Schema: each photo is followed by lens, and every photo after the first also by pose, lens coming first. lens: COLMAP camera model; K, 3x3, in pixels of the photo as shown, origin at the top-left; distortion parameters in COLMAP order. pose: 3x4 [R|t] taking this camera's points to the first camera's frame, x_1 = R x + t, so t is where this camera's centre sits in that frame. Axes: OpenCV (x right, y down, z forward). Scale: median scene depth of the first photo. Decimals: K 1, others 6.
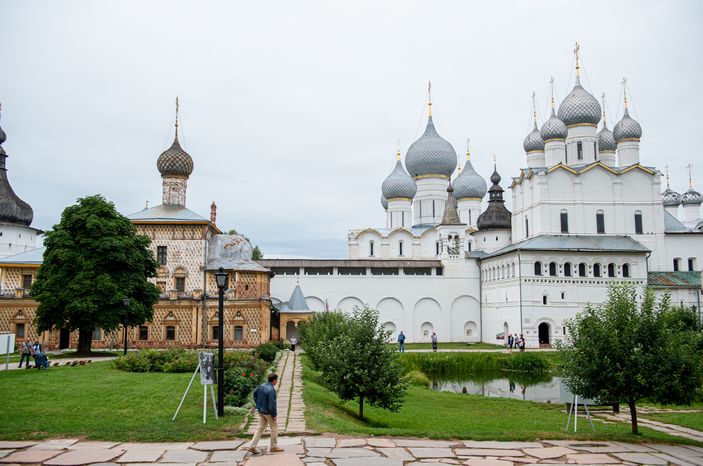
lens RADIAL K [[640.5, 0, 351.5], [0, 640.5, 233.0], [0, 0, 1]] dist [0.012051, -0.002517]
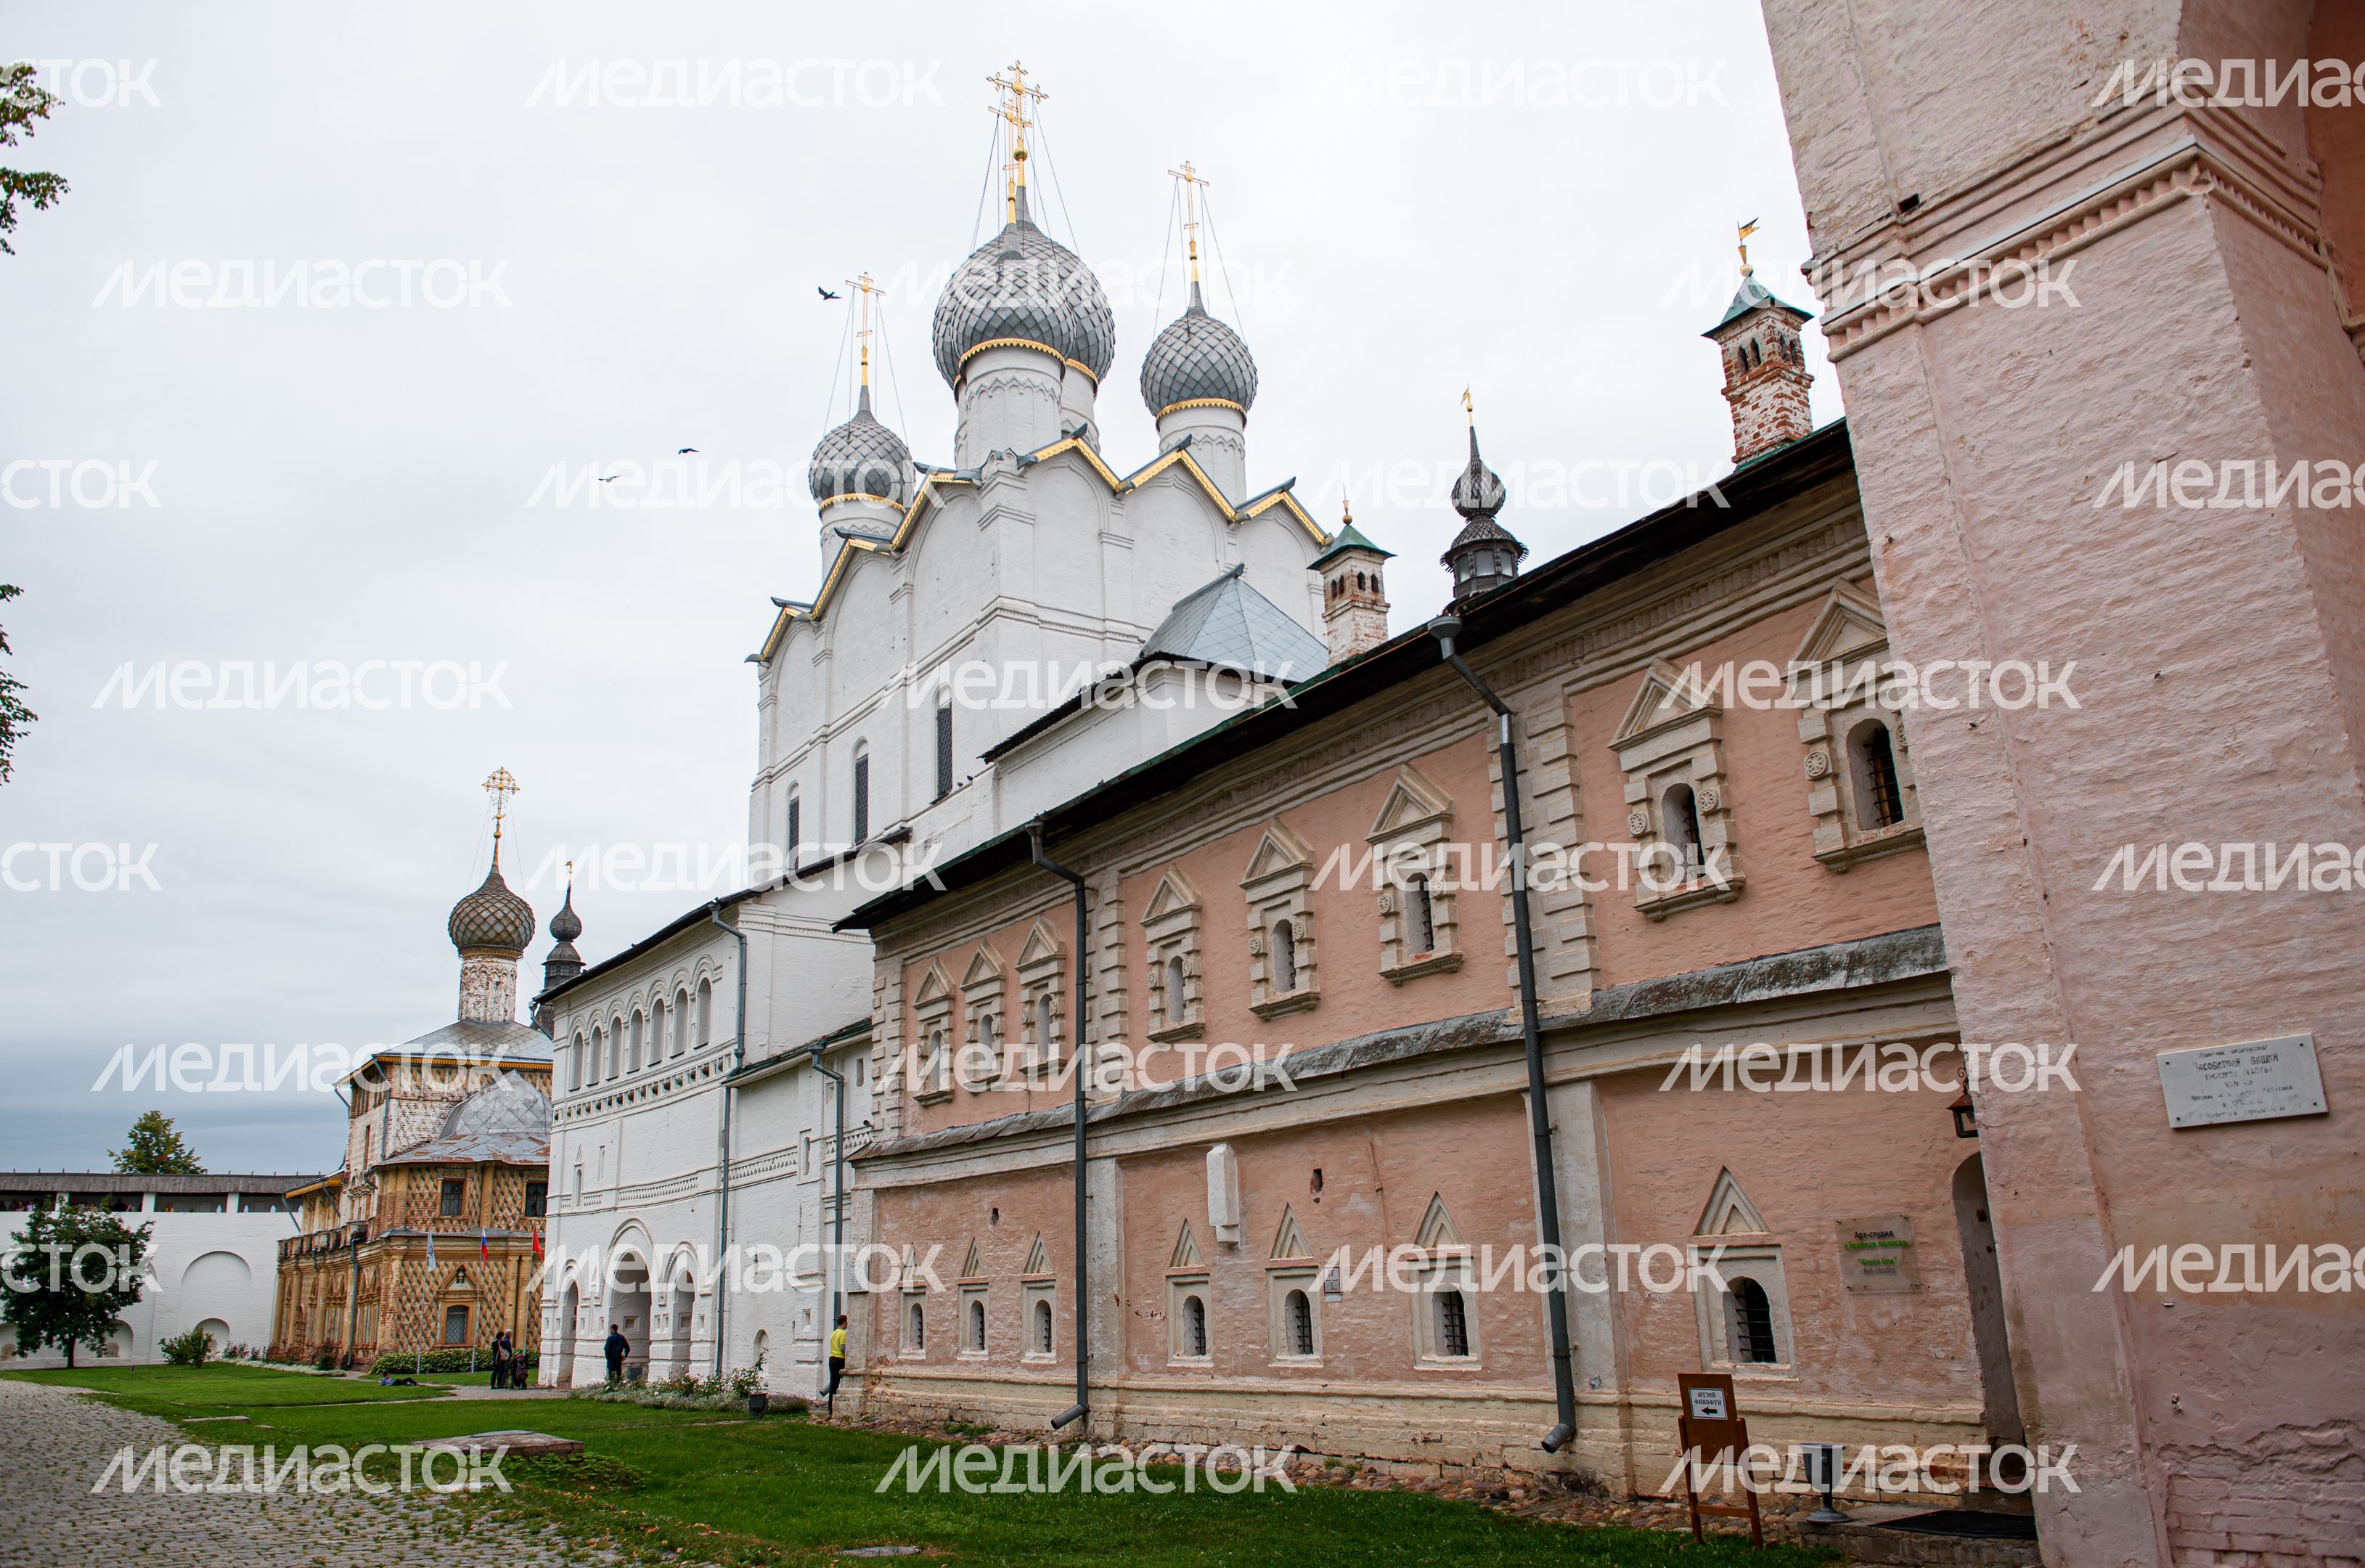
lens RADIAL K [[1699.5, 0, 1157.7], [0, 1699.5, 804.5], [0, 0, 1]] dist [-0.046210, -0.002552]
pose [[0.493865, -0.260758, -0.829520, 0.893789], [0.147229, 0.965279, -0.215778, 0.123272], [0.856984, -0.015564, 0.515108, 0.786741]]
